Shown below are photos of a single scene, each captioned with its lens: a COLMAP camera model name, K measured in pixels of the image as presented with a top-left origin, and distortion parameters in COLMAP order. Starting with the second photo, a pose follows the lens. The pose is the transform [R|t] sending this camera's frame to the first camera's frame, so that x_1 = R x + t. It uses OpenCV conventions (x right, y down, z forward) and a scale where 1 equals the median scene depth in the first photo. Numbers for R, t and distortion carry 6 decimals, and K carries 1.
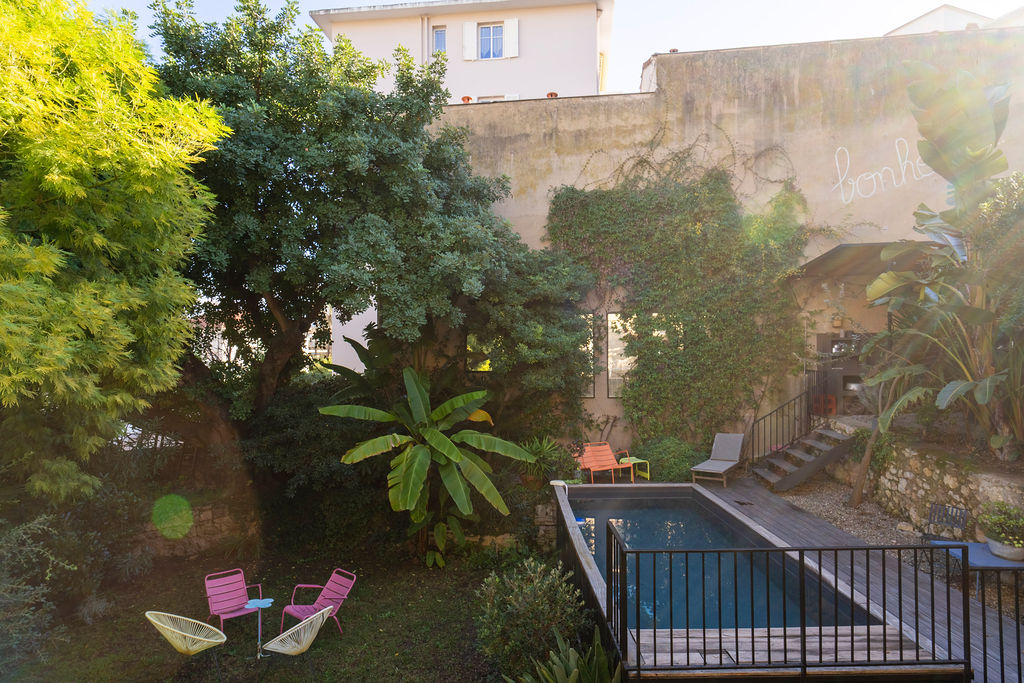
lens RADIAL K [[601.8, 0, 512.2], [0, 601.8, 338.6], [0, 0, 1]] dist [0.018915, 0.000840]
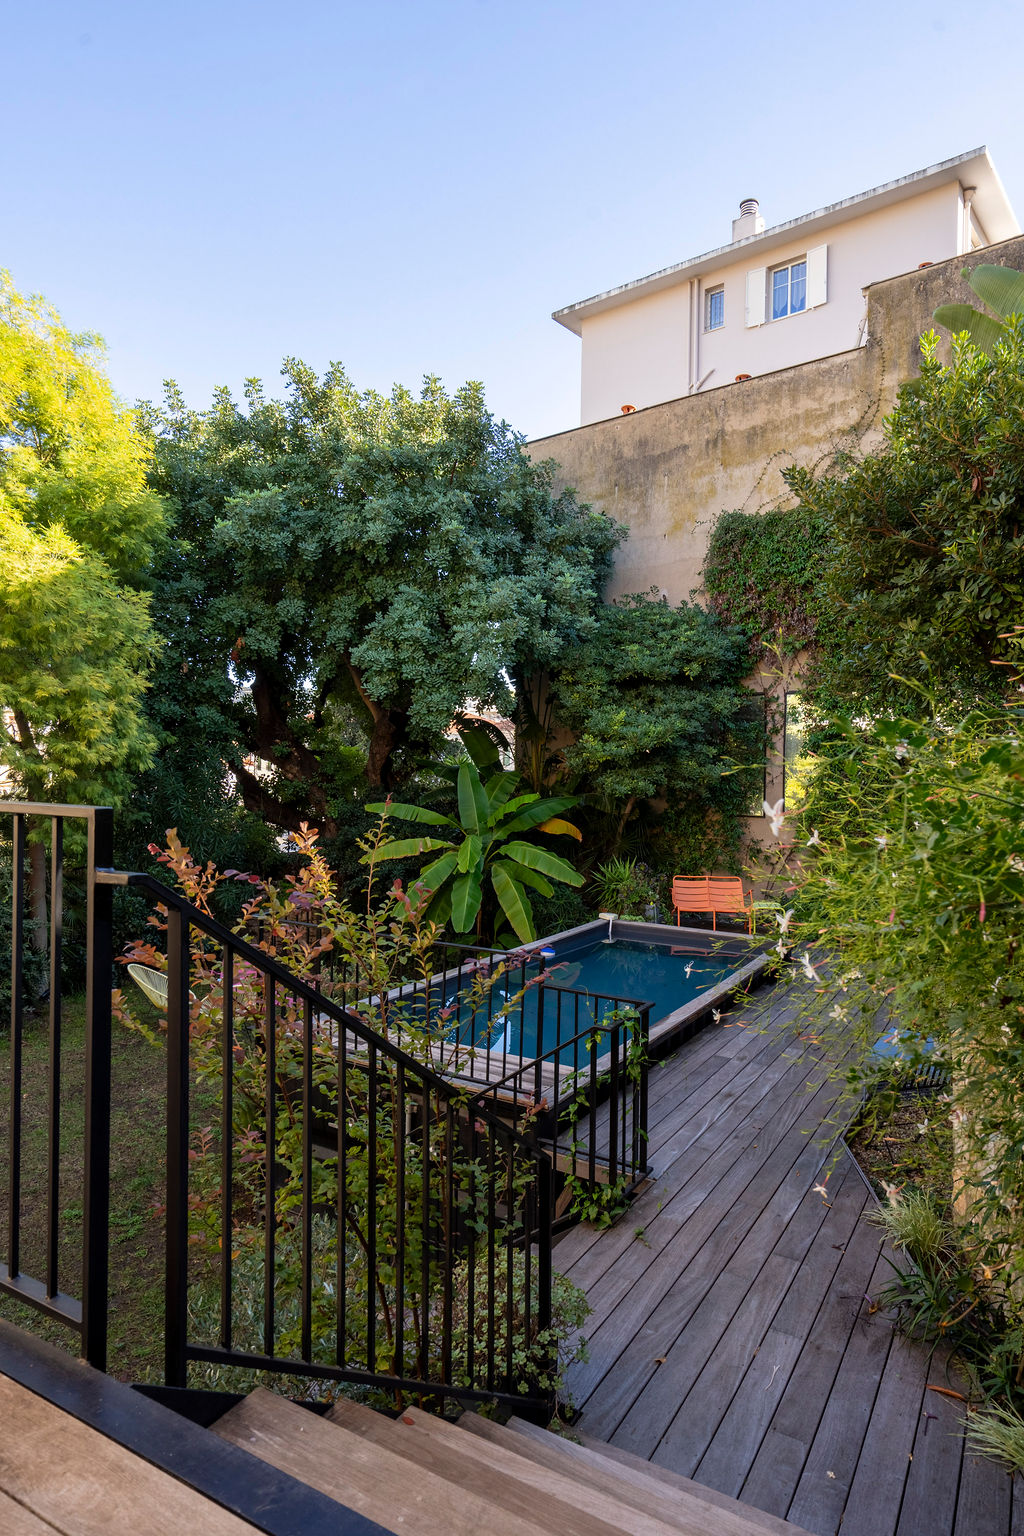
lens RADIAL K [[902.6, 0, 509.7], [0, 902.6, 766.2], [0, 0, 1]] dist [0.018915, 0.000840]
pose [[0.844986, 0.017701, -0.534495, 0.437762], [-0.006506, 0.999718, 0.022821, 0.018500], [0.534749, -0.015806, 0.844863, -0.025189]]
